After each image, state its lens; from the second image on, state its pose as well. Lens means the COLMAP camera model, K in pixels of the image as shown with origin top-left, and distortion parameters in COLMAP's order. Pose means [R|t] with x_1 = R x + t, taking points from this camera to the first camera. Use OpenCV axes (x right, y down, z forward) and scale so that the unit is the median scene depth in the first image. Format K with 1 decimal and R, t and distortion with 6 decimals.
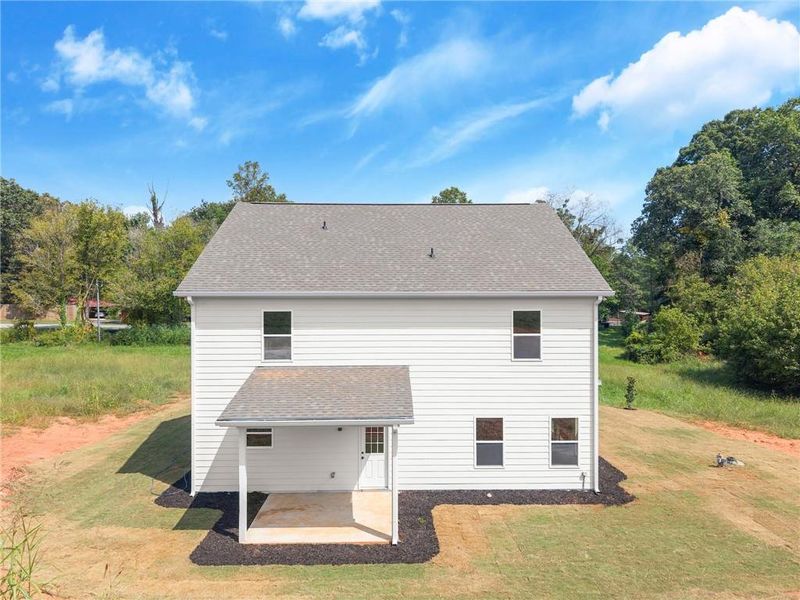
lens RADIAL K [[533.0, 0, 400.0], [0, 533.0, 300.0], [0, 0, 1]] dist [0.057068, -0.078499]
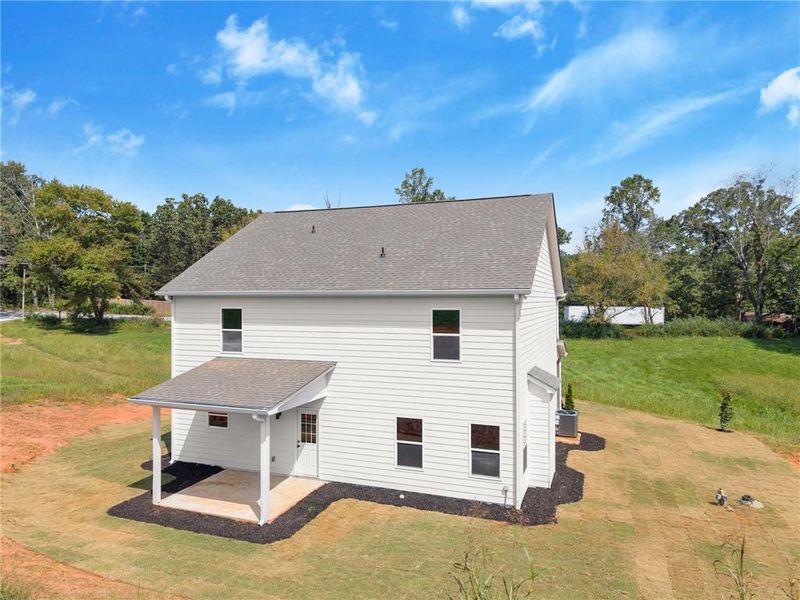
lens RADIAL K [[533.0, 0, 400.0], [0, 533.0, 300.0], [0, 0, 1]] dist [0.057068, -0.078499]
pose [[0.928022, 0.000476, -0.372526, 0.517131], [-0.000545, 1.000000, -0.000080, 0.002826], [0.372526, 0.000278, 0.928022, 0.081774]]
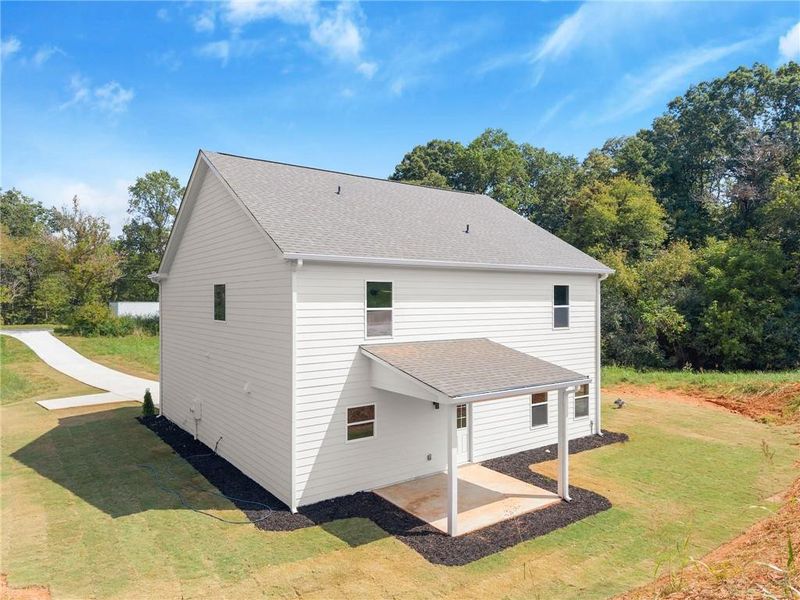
lens RADIAL K [[533.0, 0, 400.0], [0, 533.0, 300.0], [0, 0, 1]] dist [0.057068, -0.078499]
pose [[0.822372, -0.001251, 0.568949, -0.693181], [0.001570, 0.999999, -0.000072, 0.051430], [-0.568948, 0.000952, 0.822373, 0.259397]]
